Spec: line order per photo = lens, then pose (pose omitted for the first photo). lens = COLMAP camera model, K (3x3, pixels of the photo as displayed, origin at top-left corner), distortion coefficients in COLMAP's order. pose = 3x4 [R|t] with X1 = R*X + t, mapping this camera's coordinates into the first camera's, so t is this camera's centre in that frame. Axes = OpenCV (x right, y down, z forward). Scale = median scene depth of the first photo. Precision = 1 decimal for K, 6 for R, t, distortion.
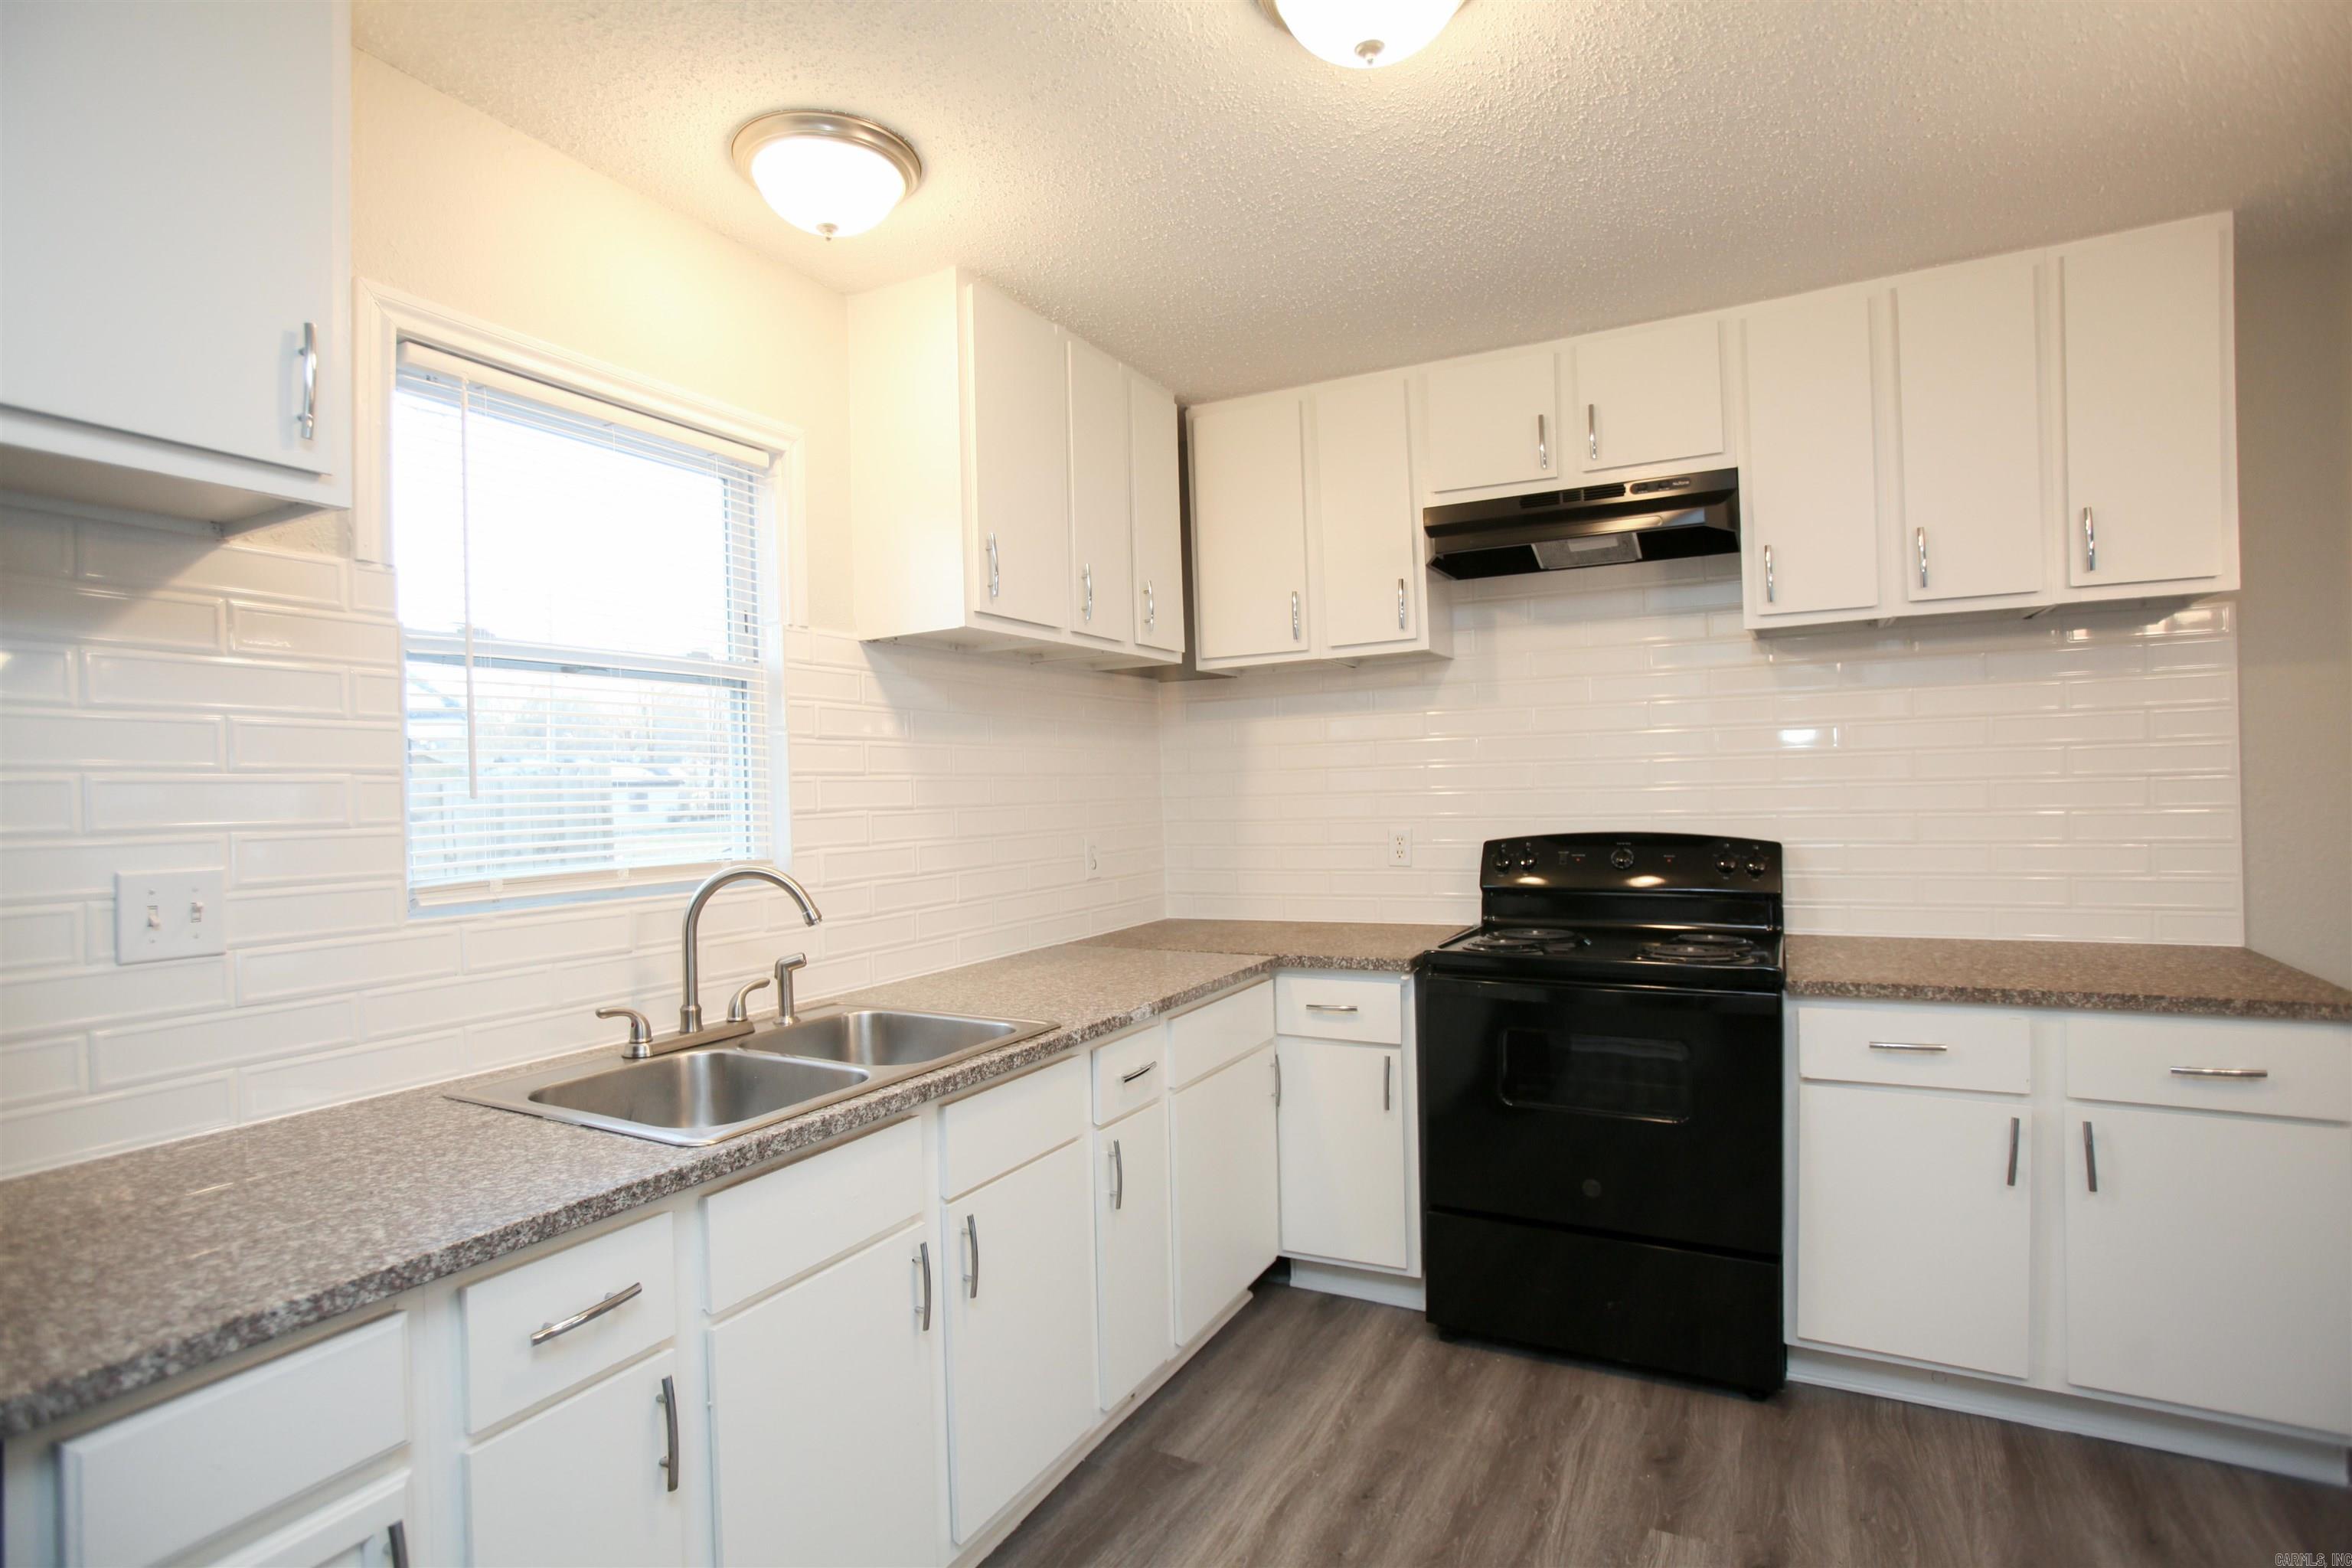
lens RADIAL K [[1232.9, 0, 1176.0], [0, 1232.9, 784.0], [0, 0, 1]] dist [0.000381, 0.000167]
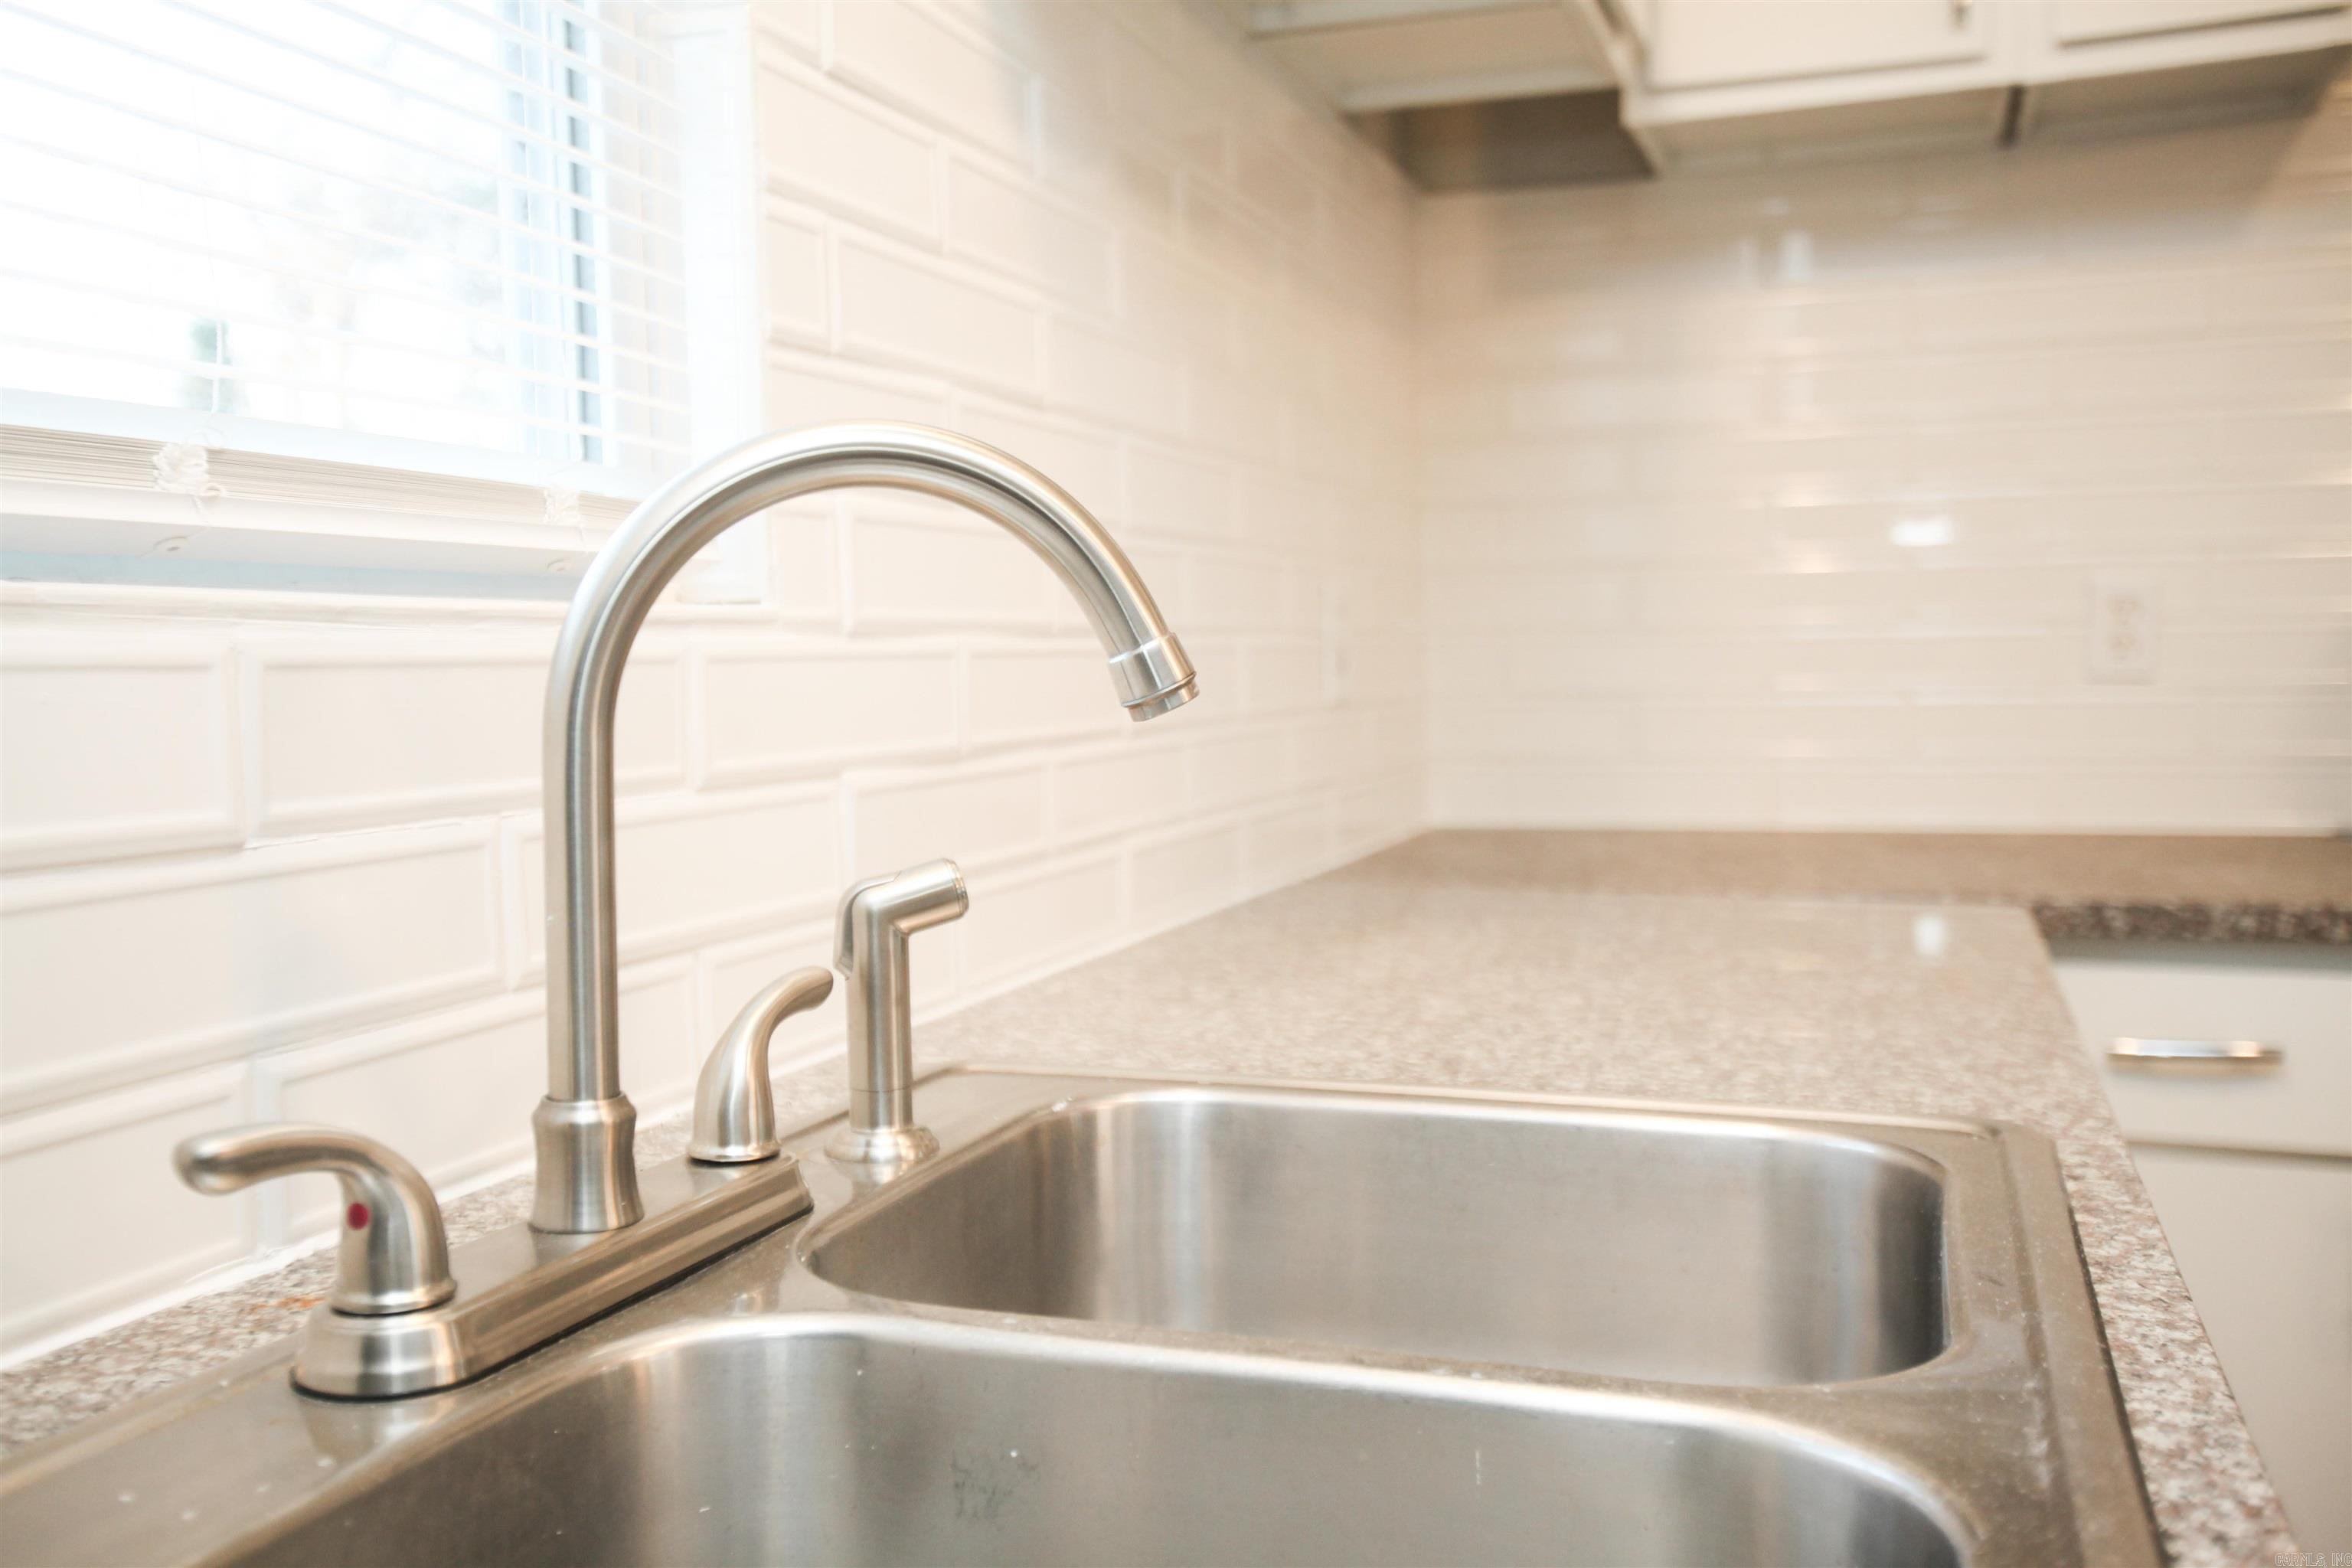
lens RADIAL K [[2204.7, 0, 1174.5], [0, 2204.7, 702.7], [0, 0, 1]] dist [0.060974, -0.002681]
pose [[0.985776, 0.008242, 0.167860, -0.353908], [-0.011917, 0.999711, 0.020894, 0.103396], [-0.167639, -0.022597, 0.985589, 0.612813]]
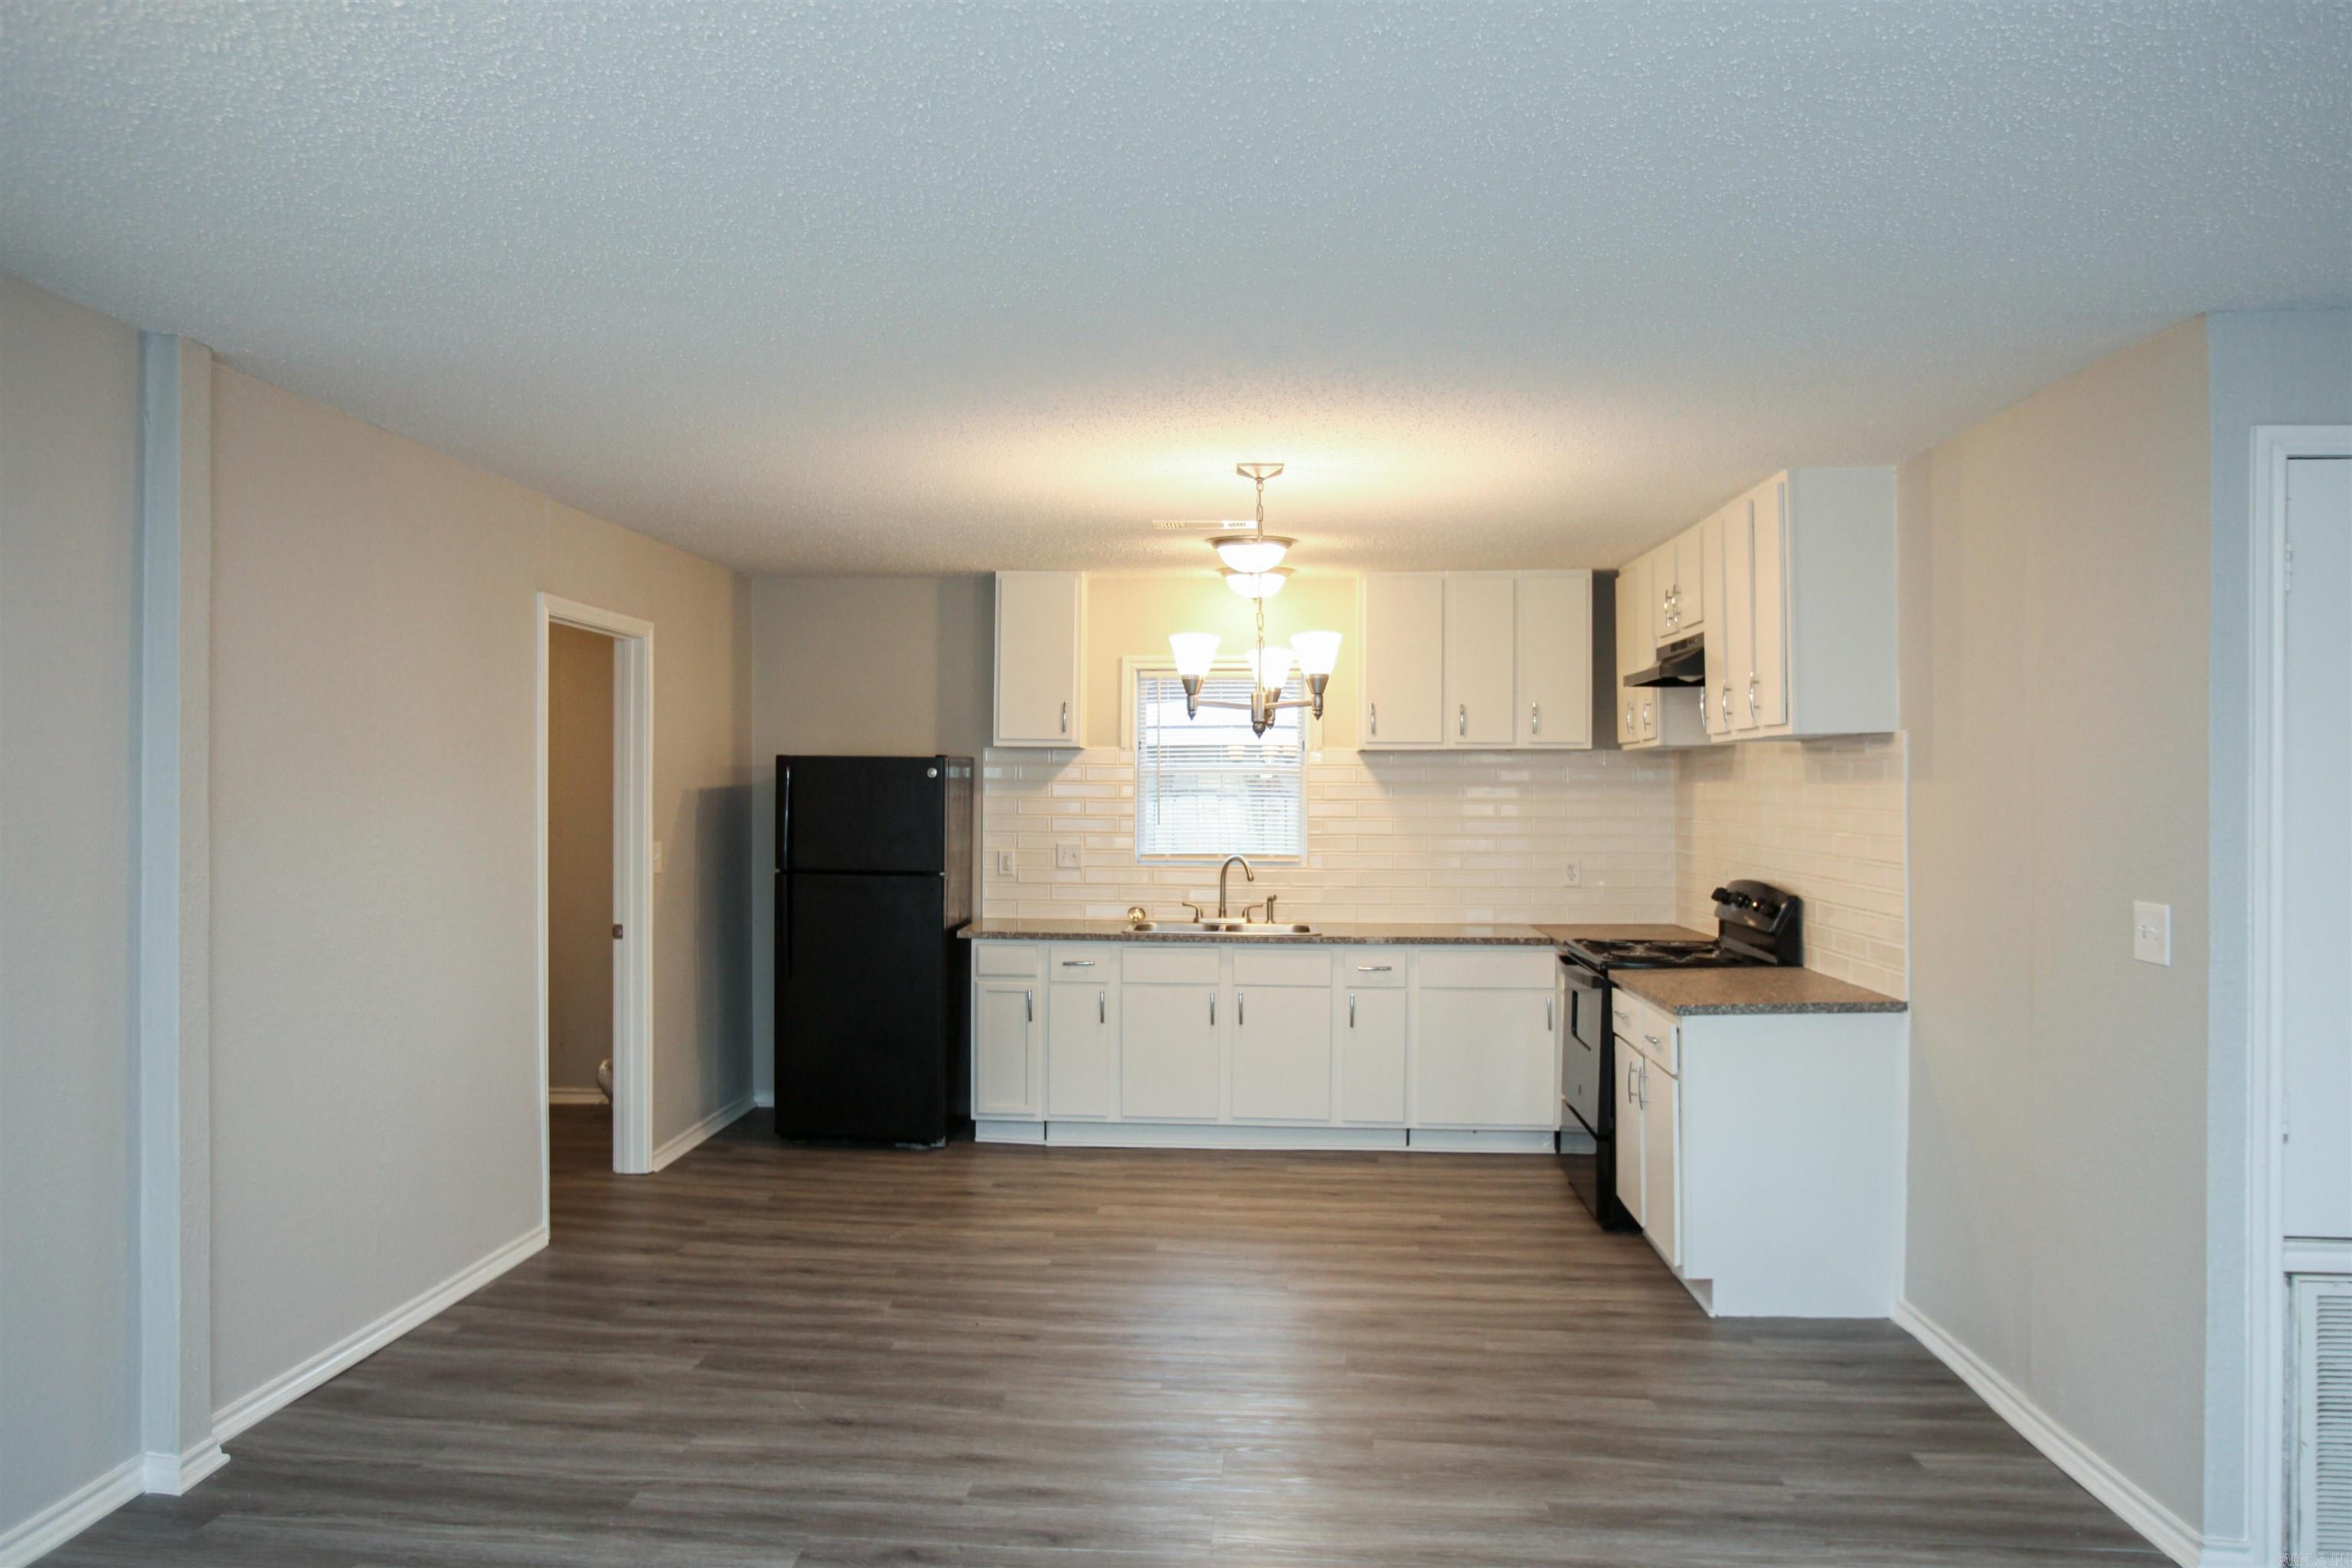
lens RADIAL K [[1585.1, 0, 1176.0], [0, 1585.1, 784.0], [0, 0, 1]] dist [-0.000674, -0.000051]
pose [[0.425948, 0.018492, -0.904559, 2.474392], [-0.011033, 0.999823, 0.015244, -0.124238], [0.904681, 0.003487, 0.426076, -0.473614]]
